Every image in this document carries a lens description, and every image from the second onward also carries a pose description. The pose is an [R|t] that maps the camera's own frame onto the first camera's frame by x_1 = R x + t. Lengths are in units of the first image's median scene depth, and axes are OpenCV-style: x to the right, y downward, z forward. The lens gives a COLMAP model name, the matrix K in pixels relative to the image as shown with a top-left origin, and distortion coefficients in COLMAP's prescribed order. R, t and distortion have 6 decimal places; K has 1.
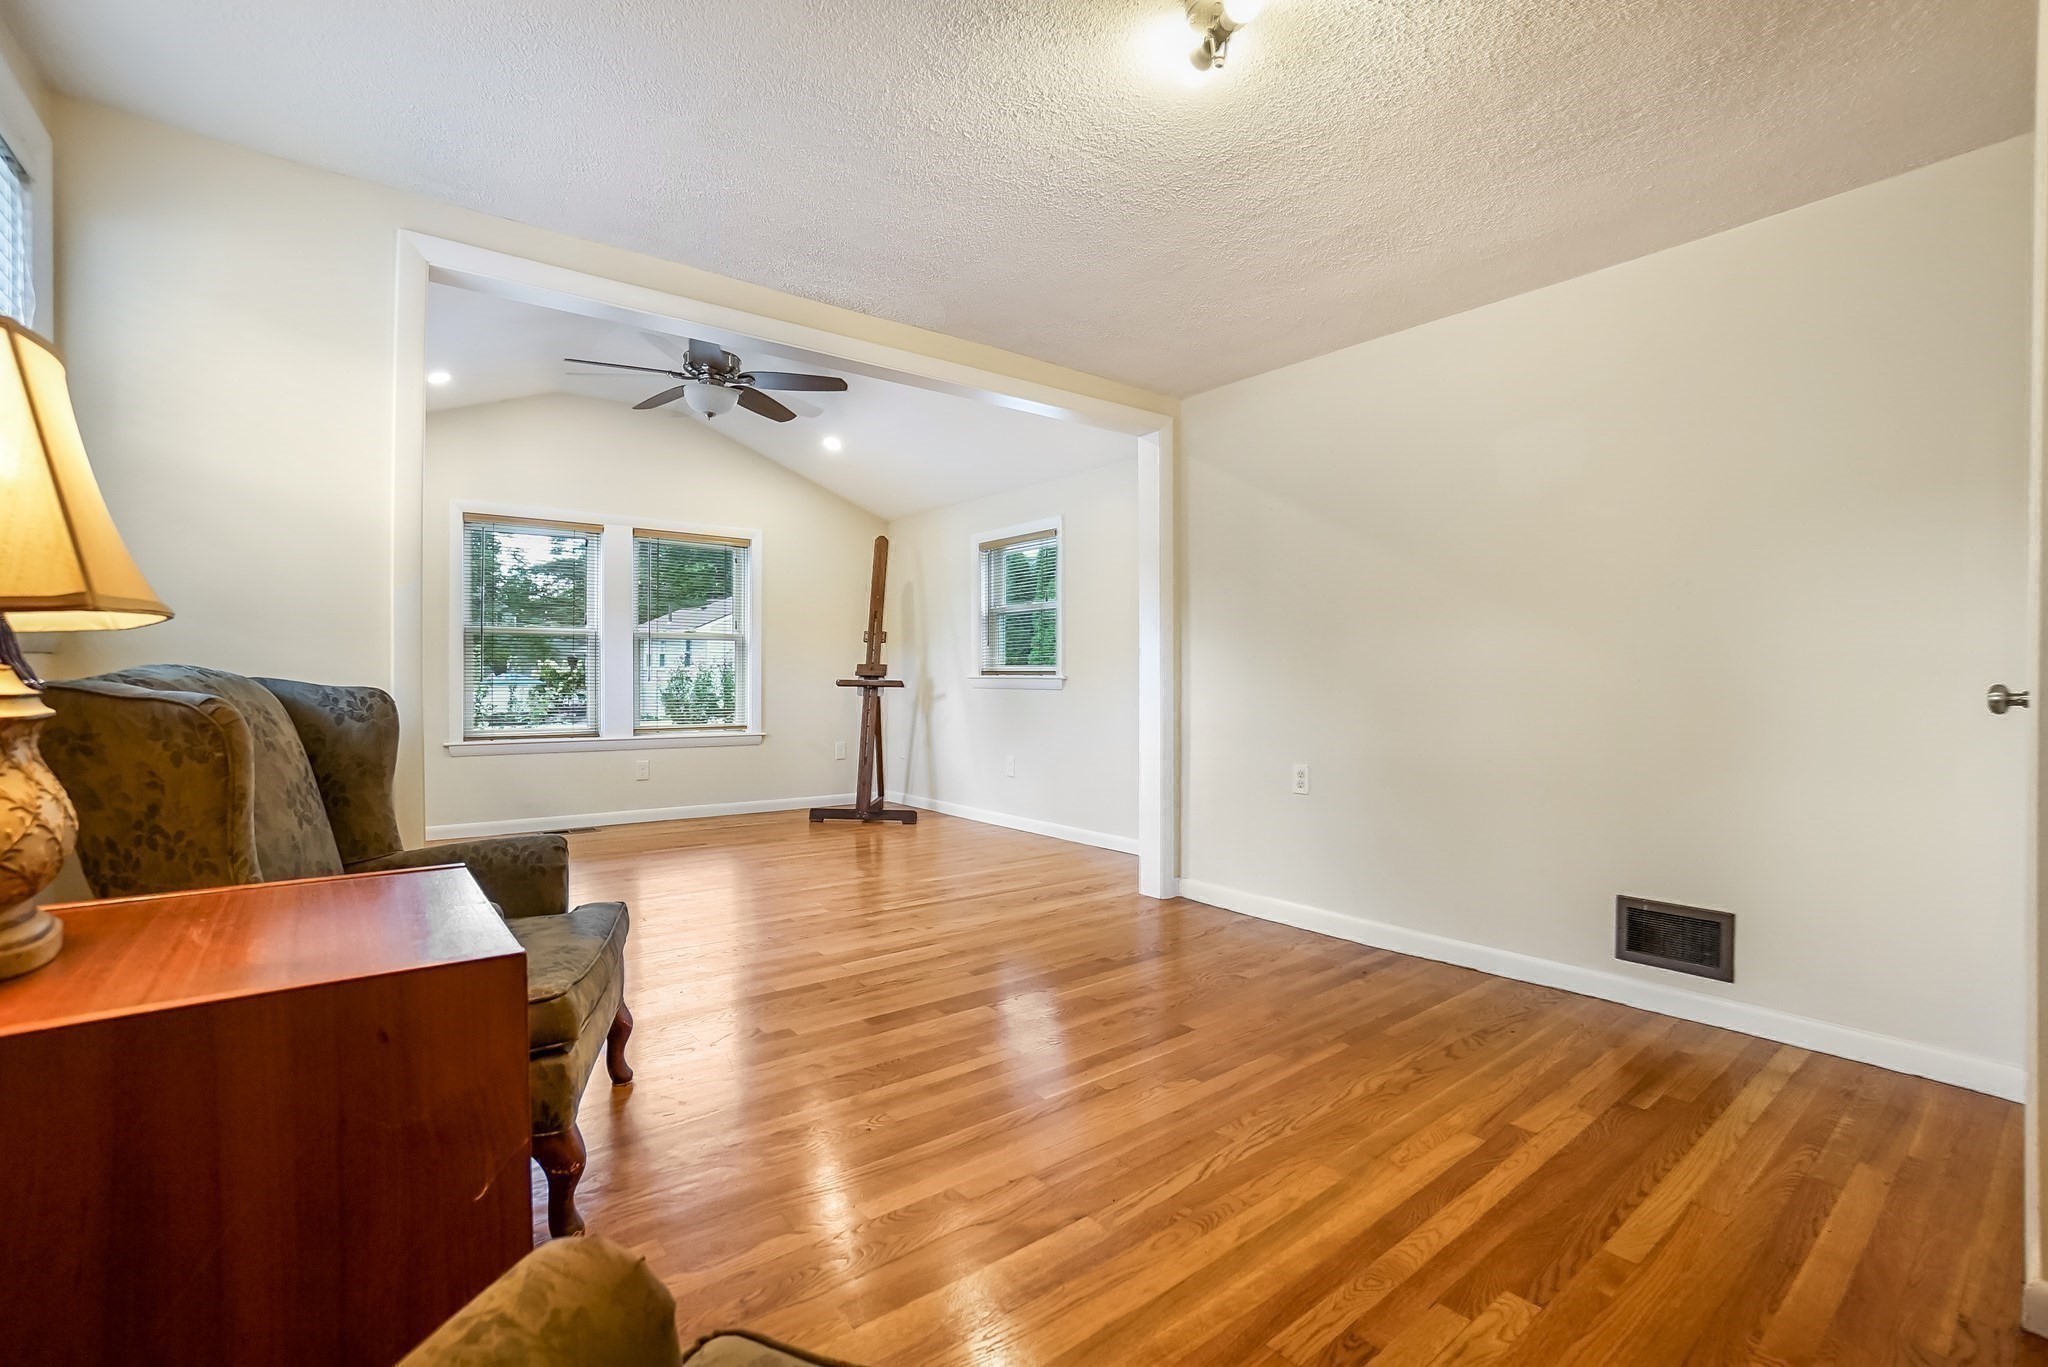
lens RADIAL K [[914.2, 0, 1015.7], [0, 914.2, 693.1], [0, 0, 1]] dist [-0.062311, 0.024765]
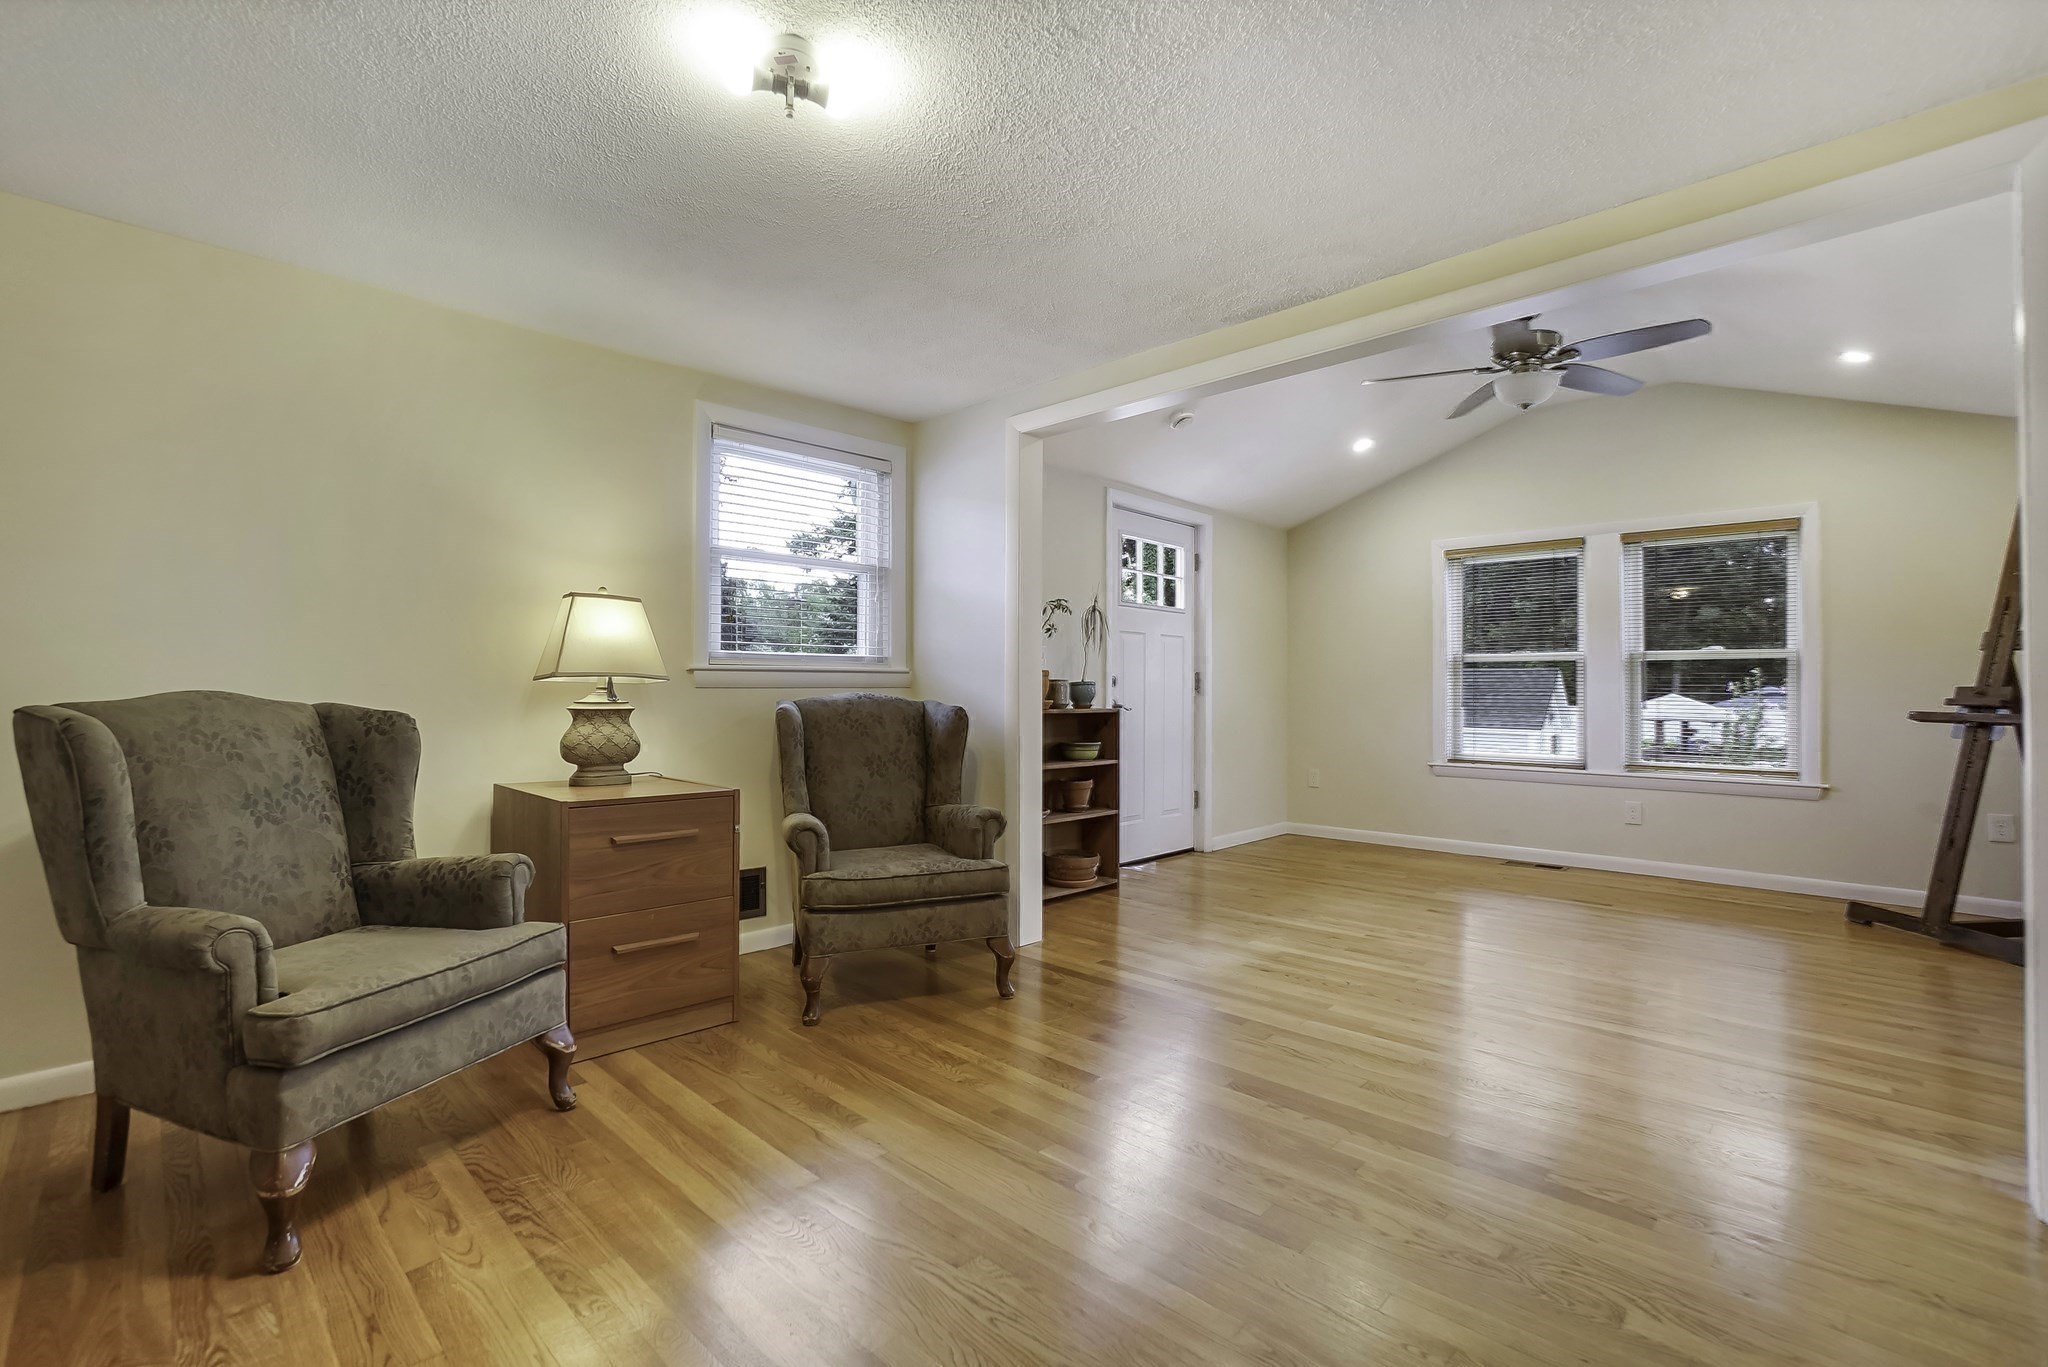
lens RADIAL K [[914.2, 0, 1015.7], [0, 914.2, 693.1], [0, 0, 1]] dist [-0.062311, 0.024765]
pose [[0.138203, -0.004540, -0.990393, 0.331817], [-0.022303, 0.999722, -0.007695, -0.008710], [0.990153, 0.023152, 0.138064, 0.284140]]
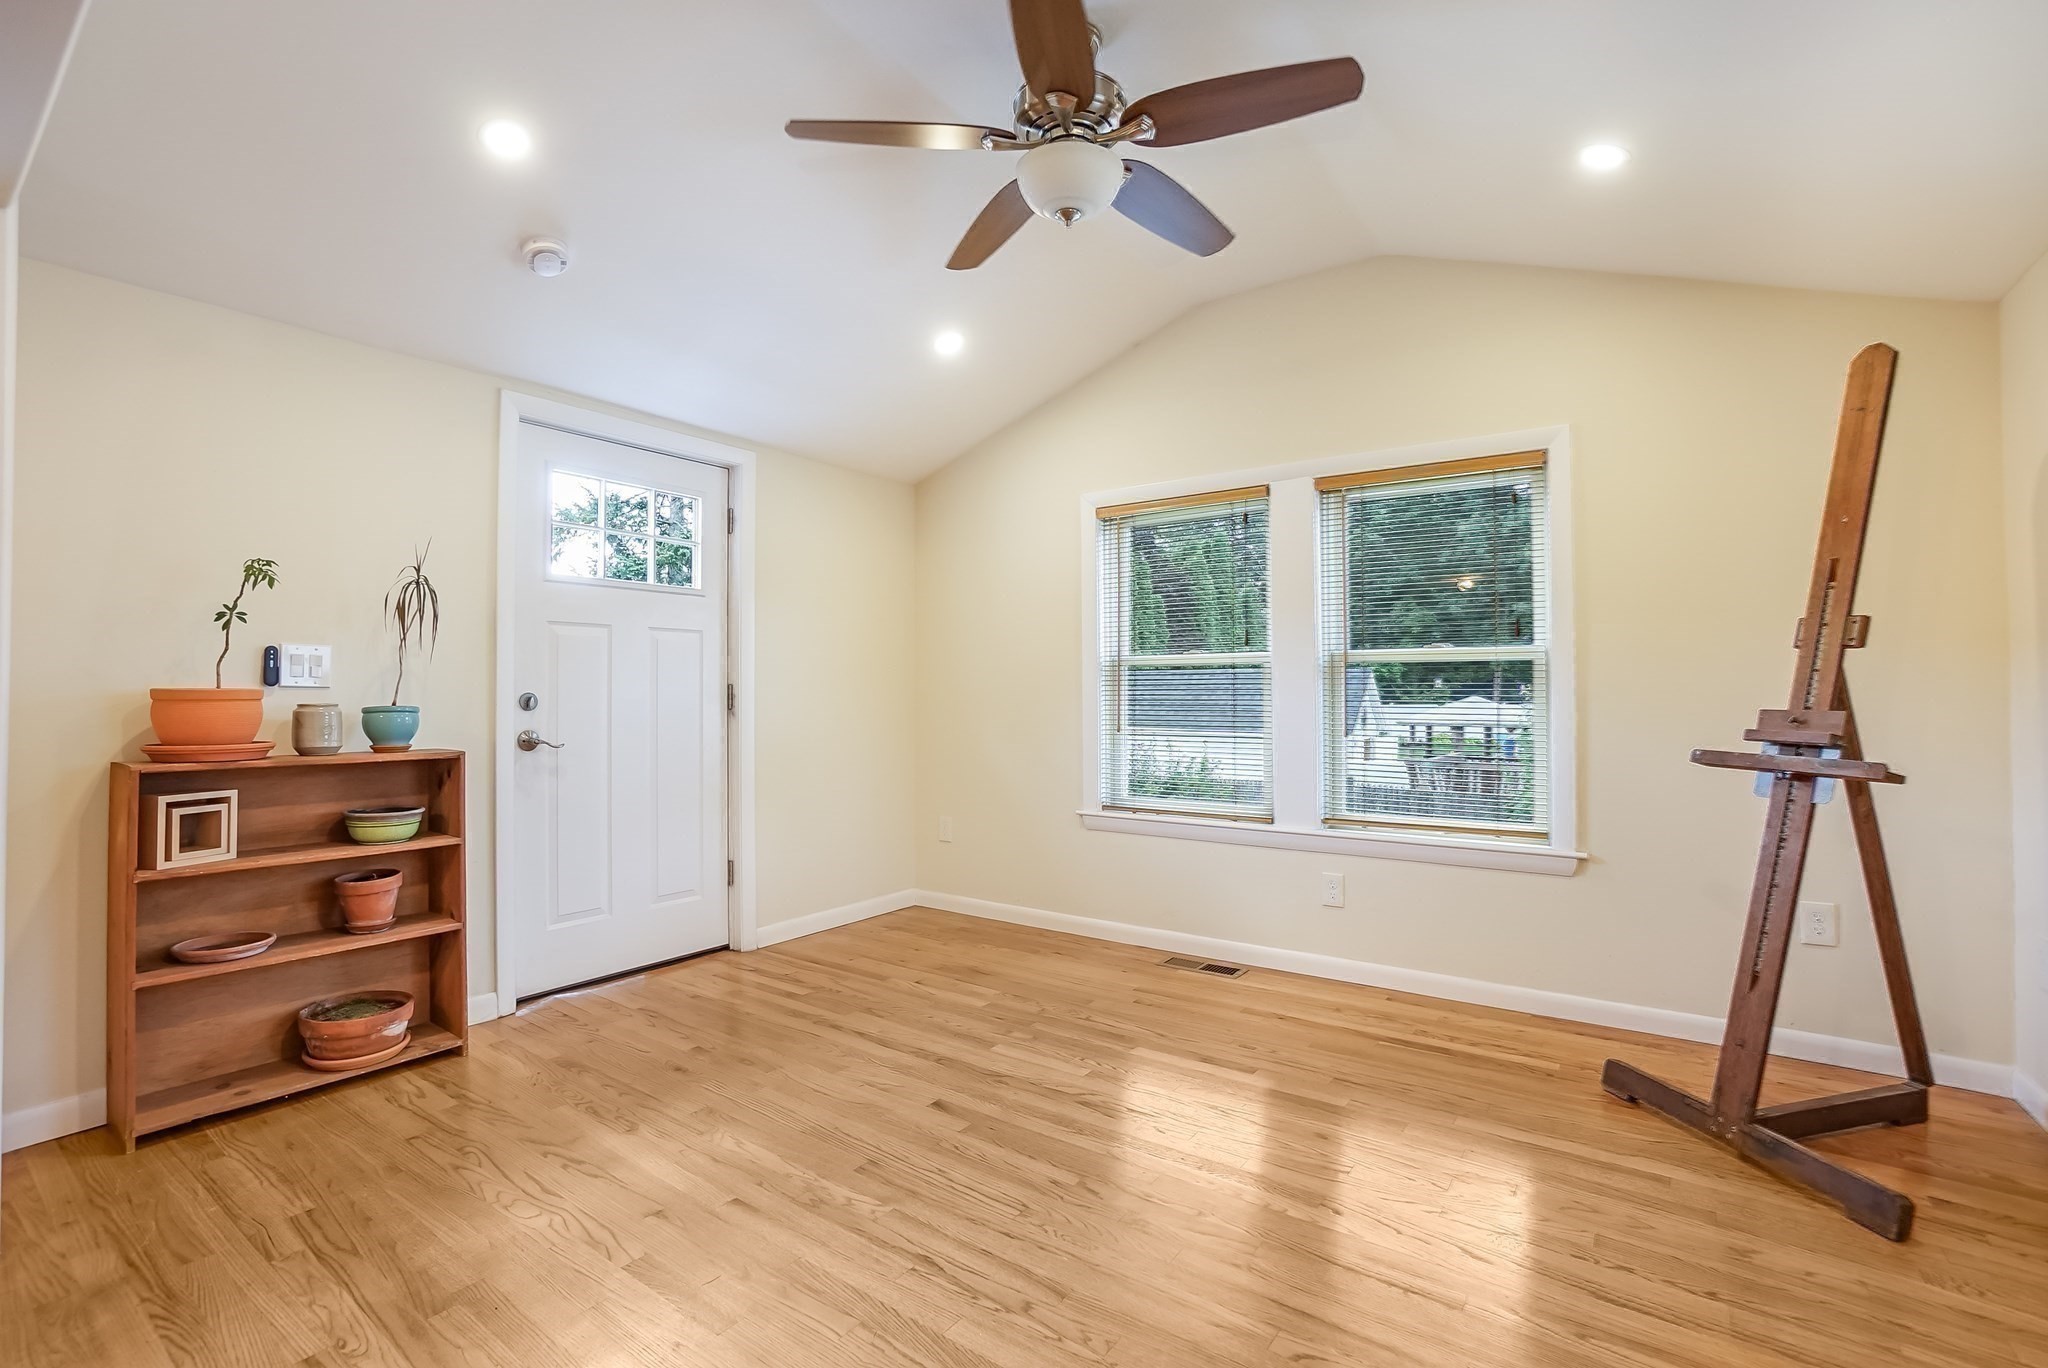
lens RADIAL K [[914.2, 0, 1015.7], [0, 914.2, 693.6], [0, 0, 1]] dist [-0.062311, 0.024765]
pose [[0.274713, -0.006488, -0.961505, 0.089296], [-0.013545, 0.999852, -0.010617, -0.030572], [0.961431, 0.015940, 0.274584, 0.612927]]
